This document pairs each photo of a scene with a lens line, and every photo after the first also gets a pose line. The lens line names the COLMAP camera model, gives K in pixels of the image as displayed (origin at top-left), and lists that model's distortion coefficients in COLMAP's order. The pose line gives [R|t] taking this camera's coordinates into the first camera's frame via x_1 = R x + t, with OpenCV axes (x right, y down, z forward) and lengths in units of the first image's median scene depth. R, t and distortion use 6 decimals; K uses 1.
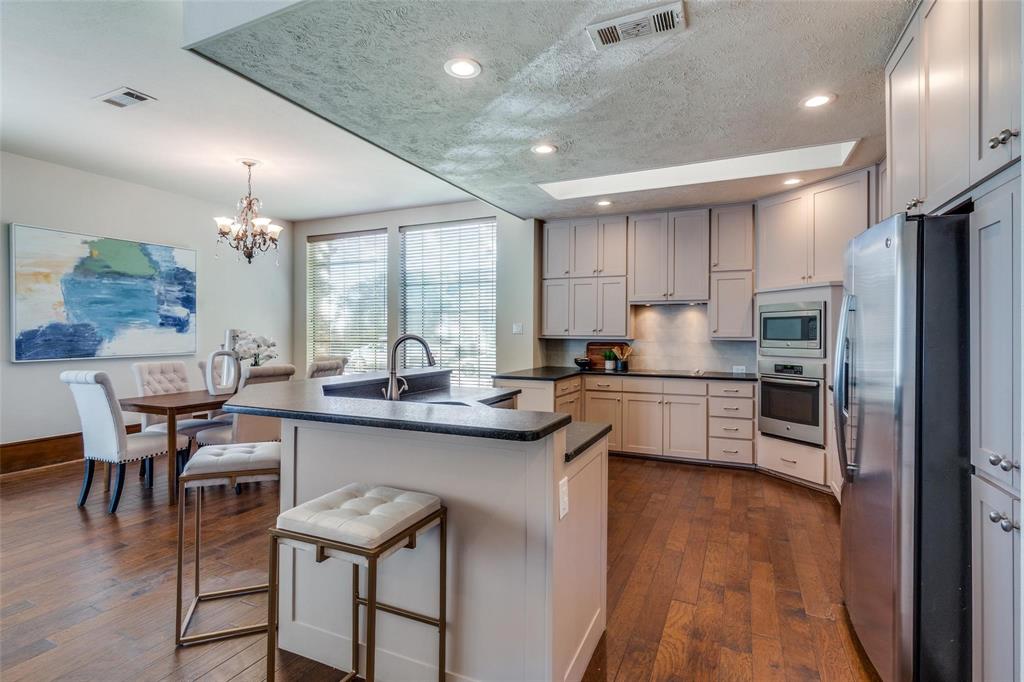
lens RADIAL K [[517.5, 0, 510.0], [0, 517.5, 328.6], [0, 0, 1]] dist [0.004900, 0.000333]
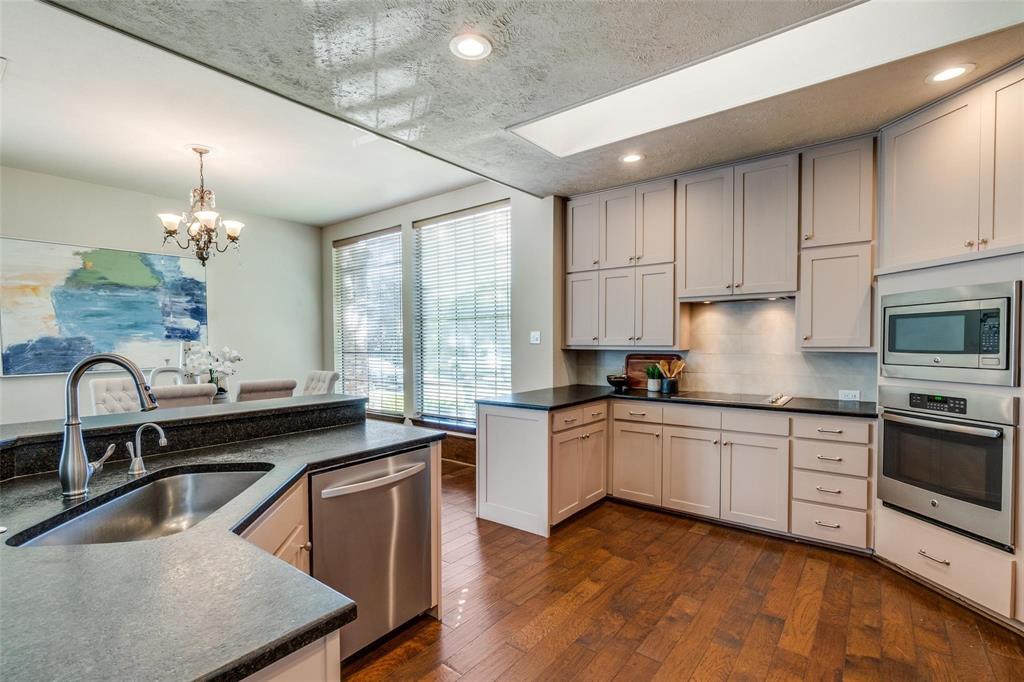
lens RADIAL K [[485.5, 0, 497.4], [0, 485.5, 351.6], [0, 0, 1]] dist [-0.014354, 0.006343]
pose [[0.969535, -0.003378, -0.244930, 0.166120], [0.010888, 0.999511, 0.029313, -0.000233], [0.244711, -0.031087, 0.969098, 0.309570]]
